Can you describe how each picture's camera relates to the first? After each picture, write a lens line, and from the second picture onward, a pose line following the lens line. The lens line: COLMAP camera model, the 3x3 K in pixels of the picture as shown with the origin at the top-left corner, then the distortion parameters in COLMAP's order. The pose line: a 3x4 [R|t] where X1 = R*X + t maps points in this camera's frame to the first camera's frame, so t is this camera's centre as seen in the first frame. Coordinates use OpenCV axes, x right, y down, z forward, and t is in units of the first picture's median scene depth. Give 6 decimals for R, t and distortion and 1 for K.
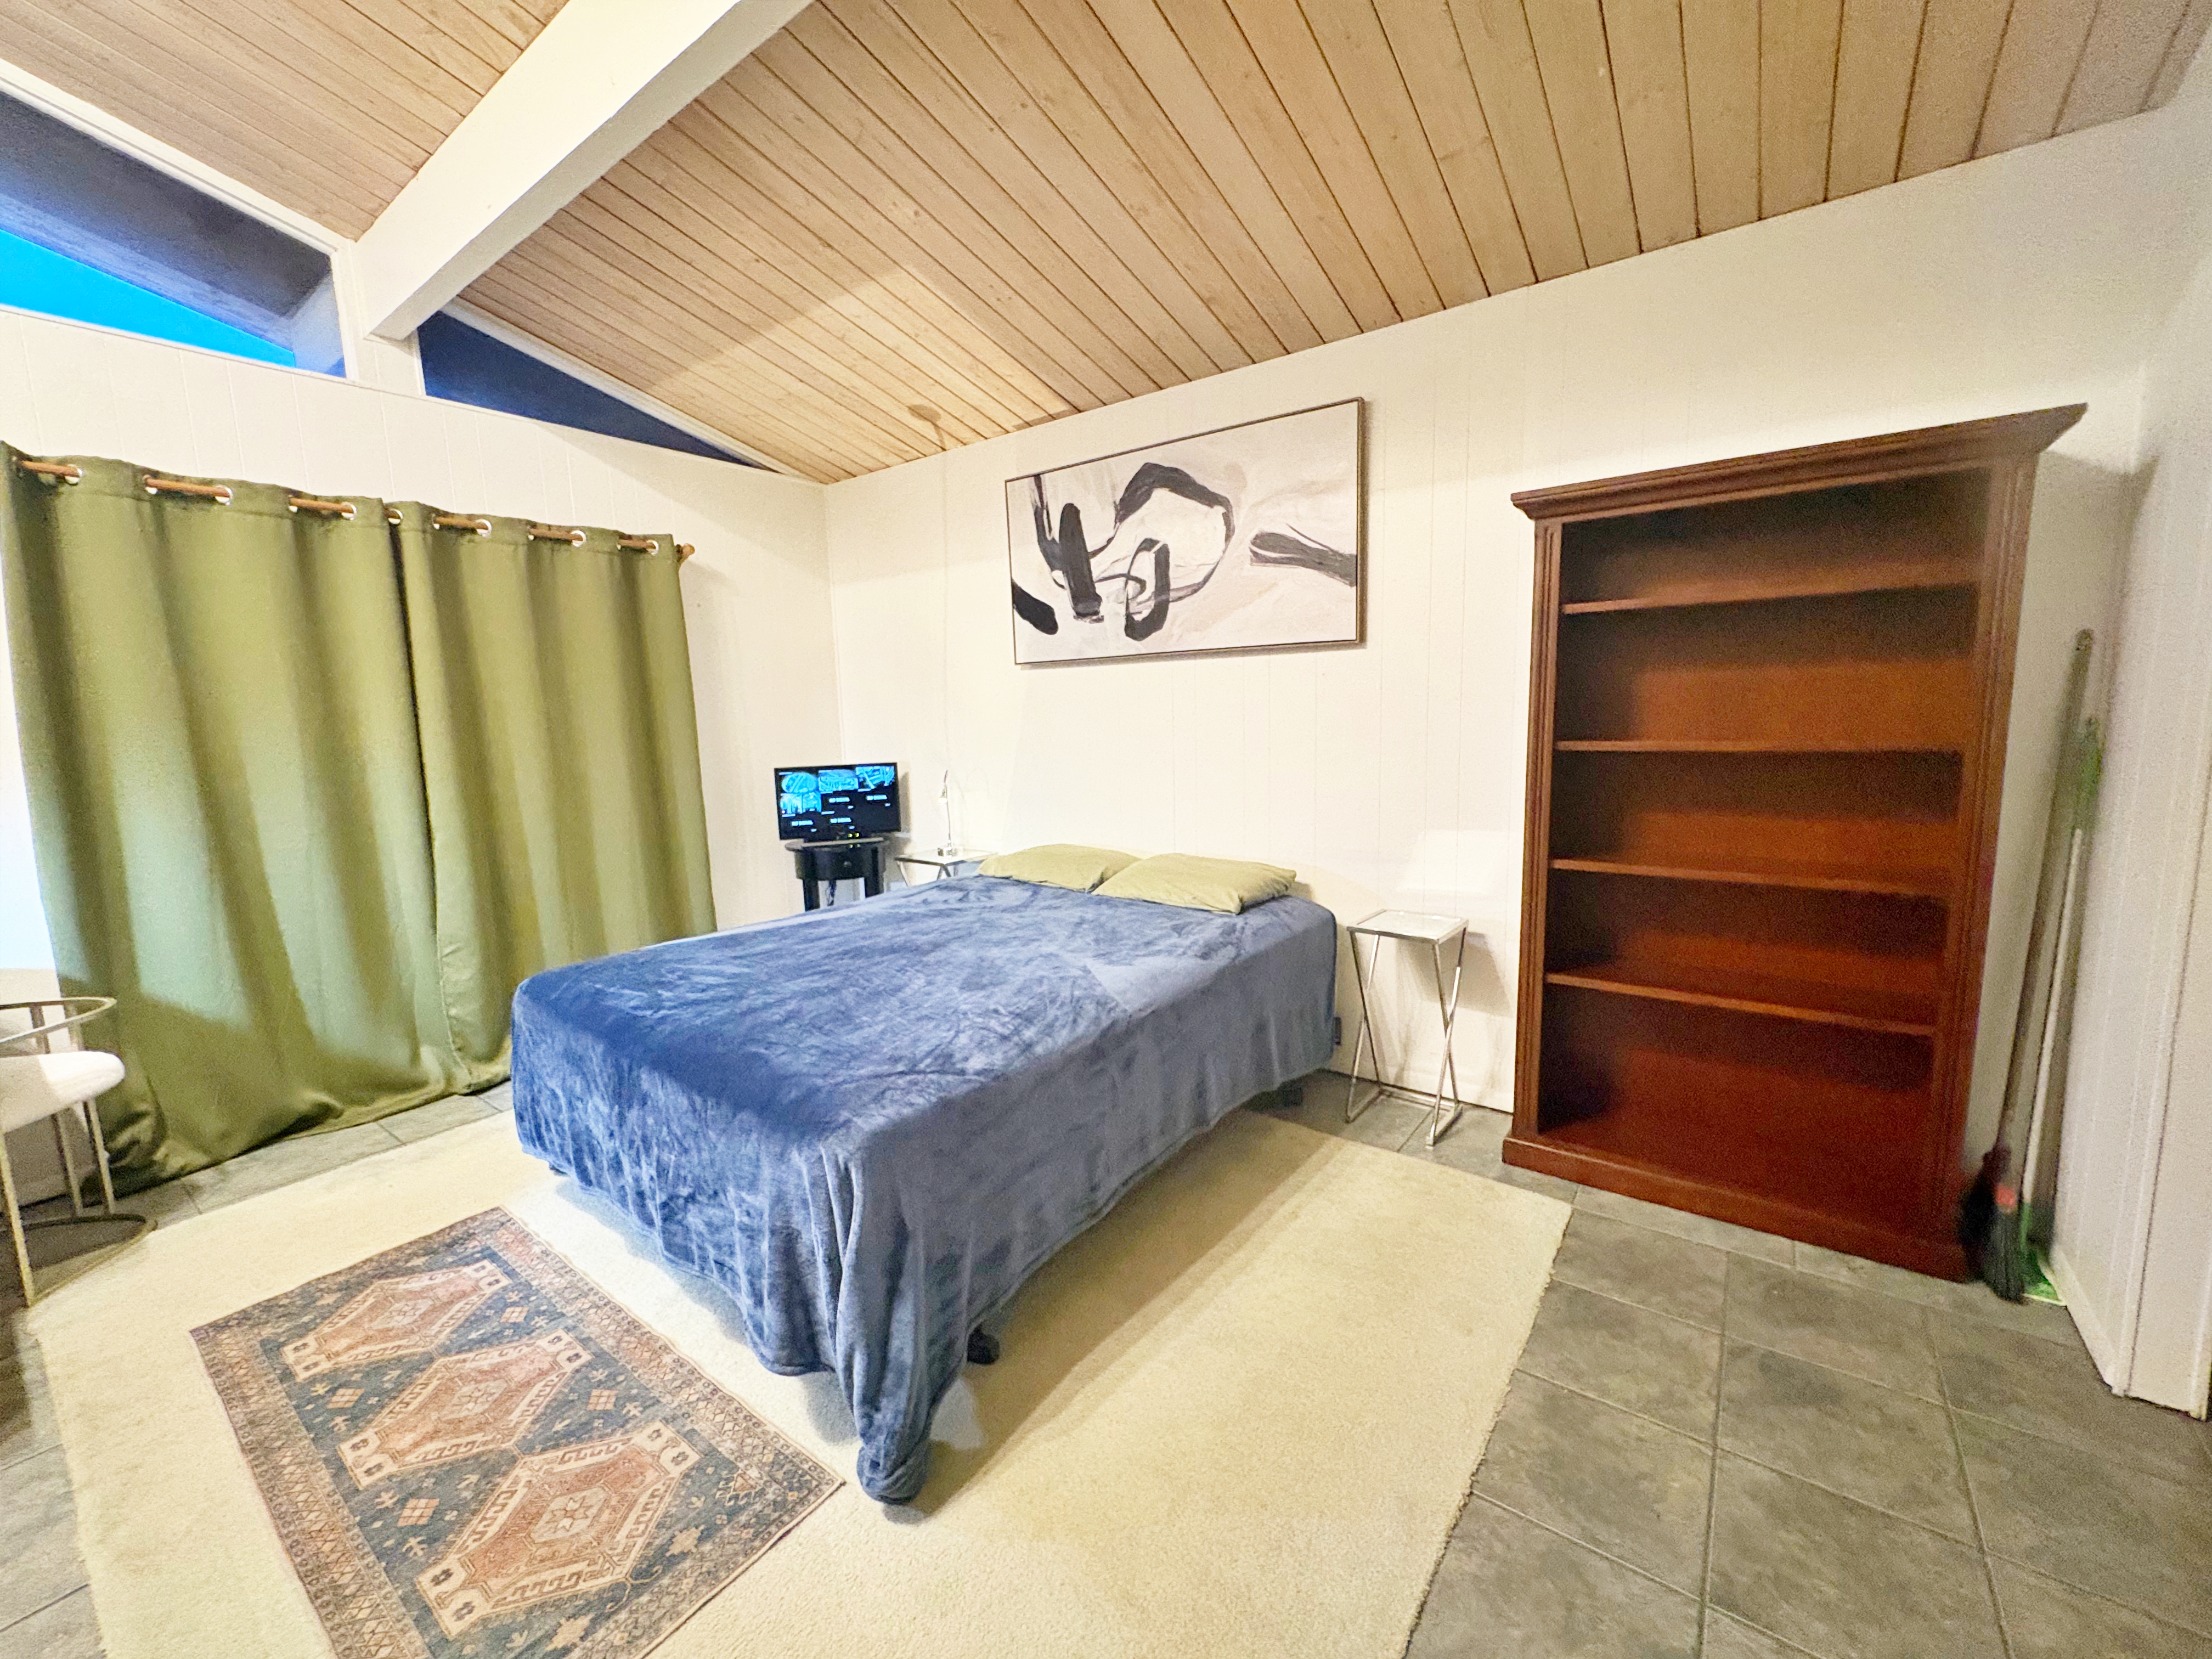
lens RADIAL K [[879.6, 0, 1108.2], [0, 879.6, 828.4], [0, 0, 1]] dist [-0.002381, 0.000422]
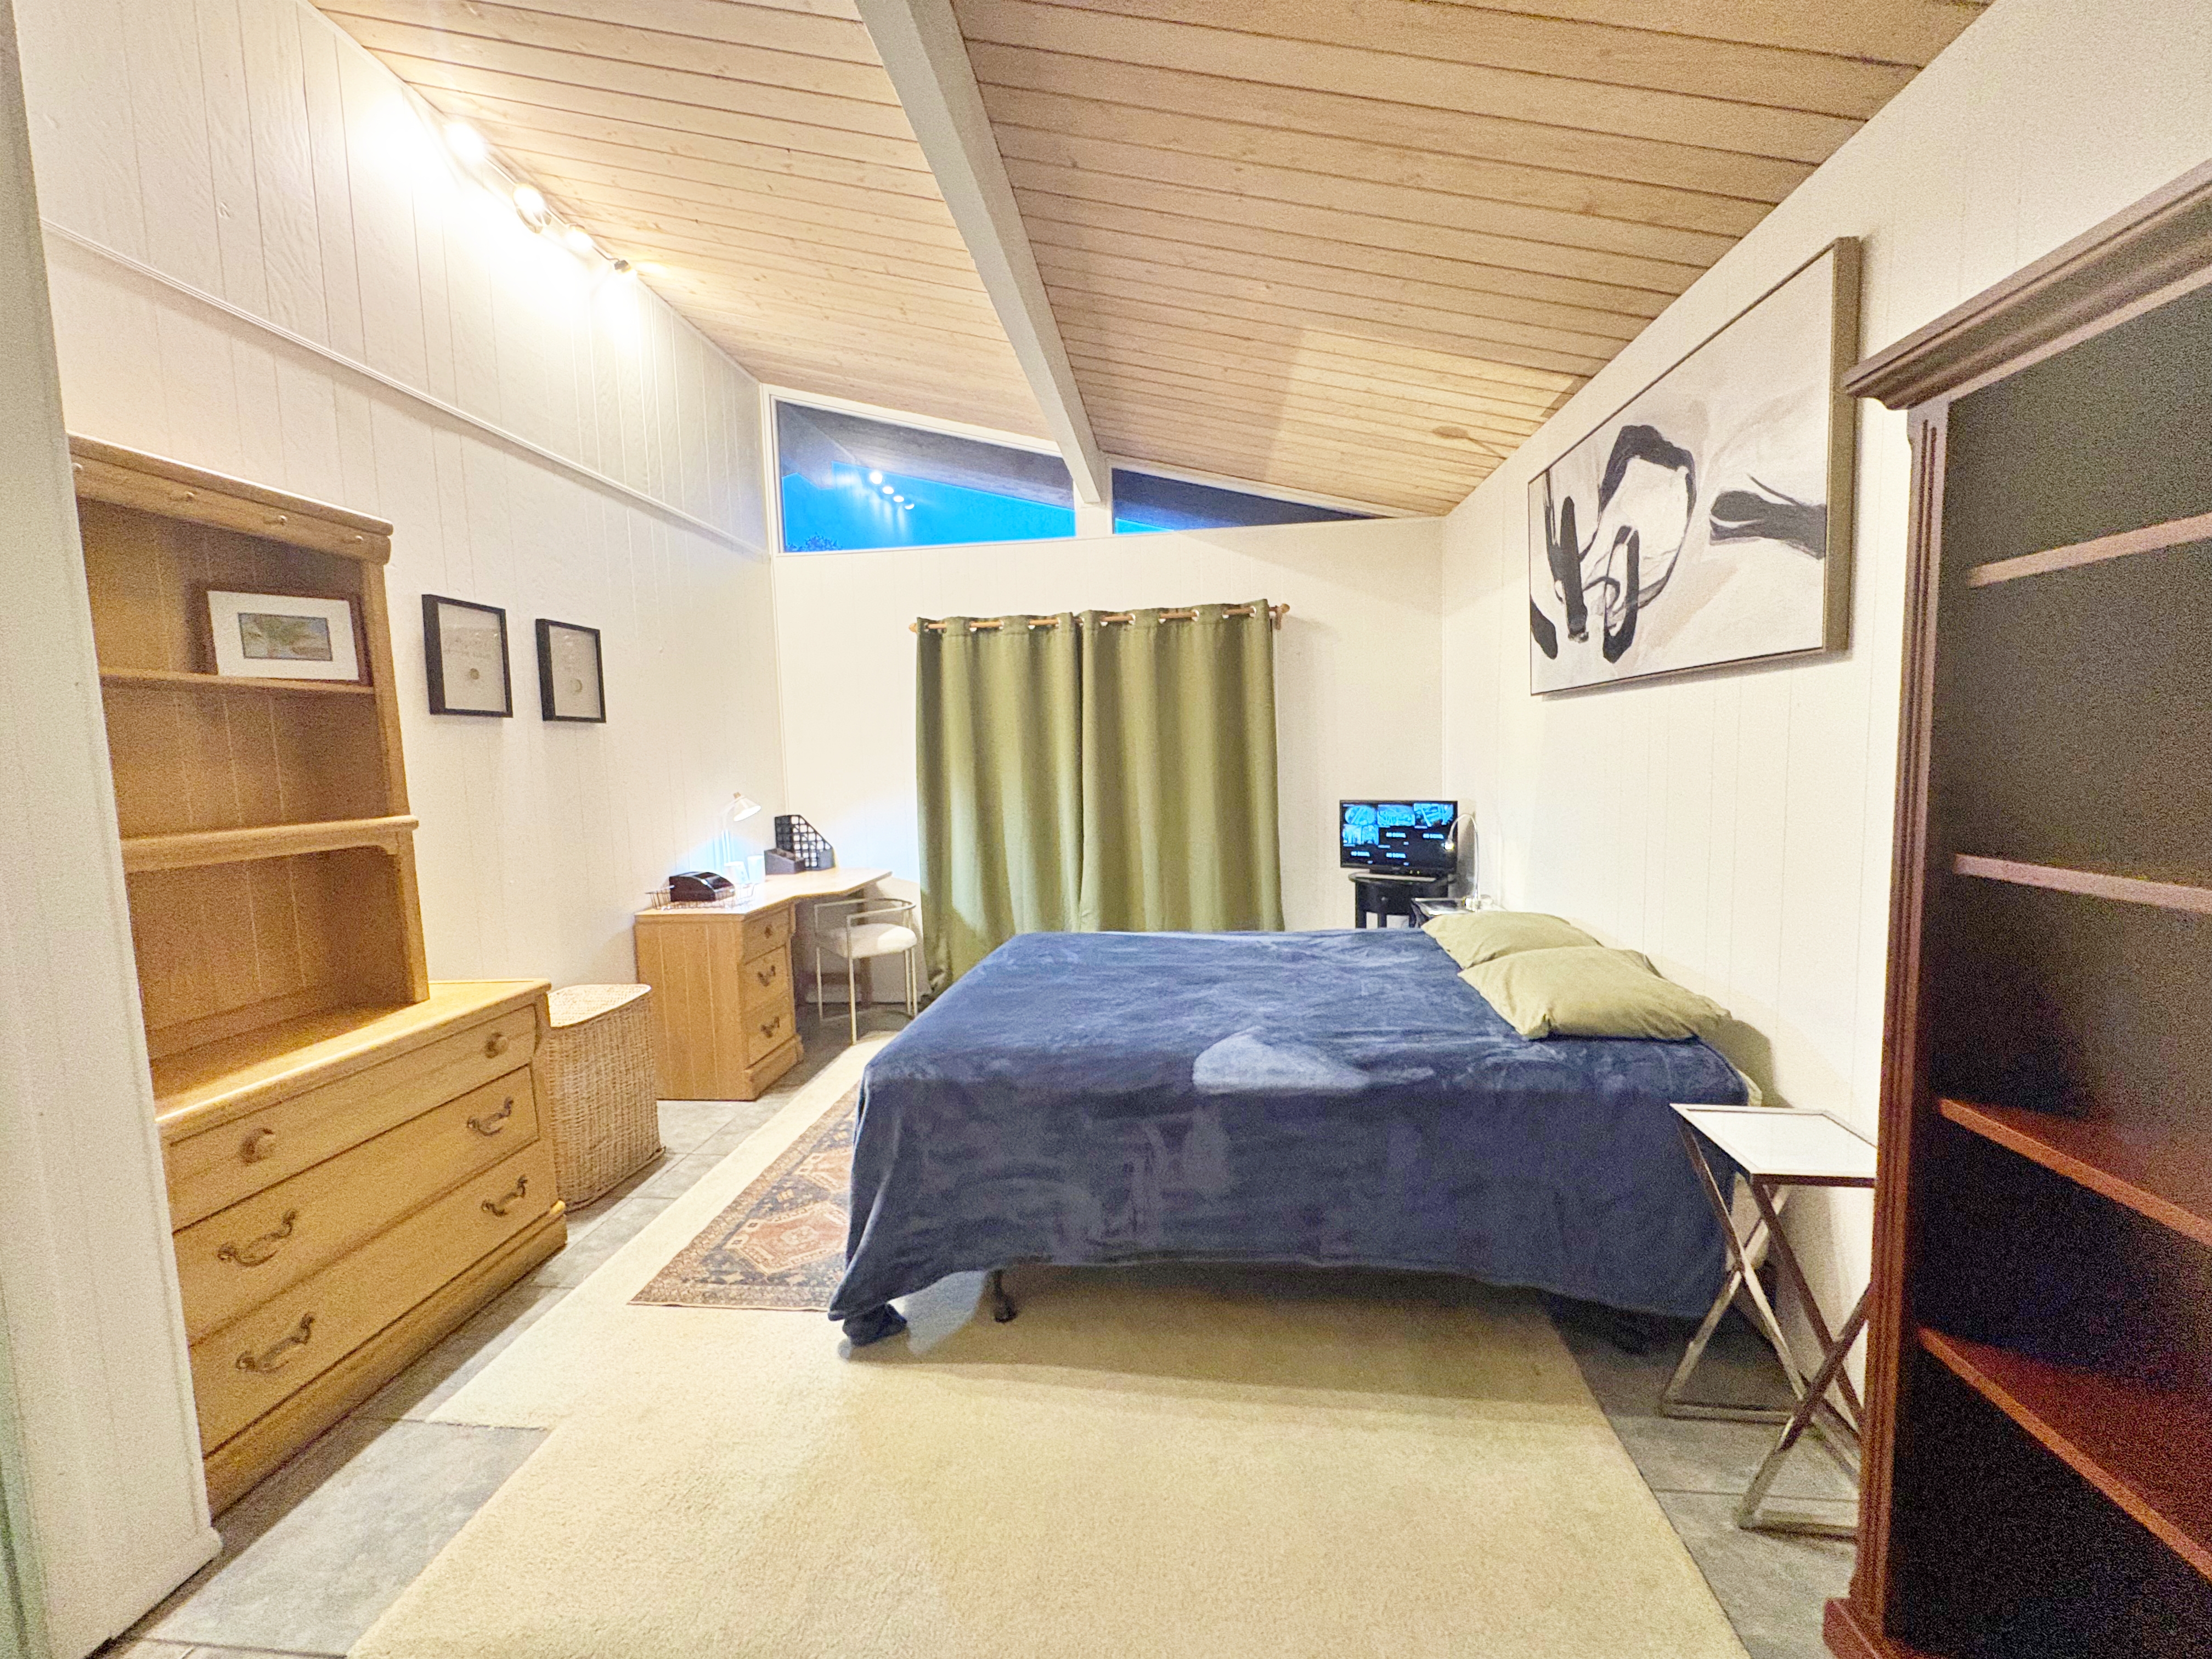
lens RADIAL K [[879.6, 0, 1108.2], [0, 879.6, 828.4], [0, 0, 1]] dist [-0.002381, 0.000422]
pose [[0.510976, 0.085161, -0.855366, 0.479667], [-0.097298, 0.994415, 0.040882, -0.061205], [0.854070, 0.062336, 0.516409, 0.252097]]
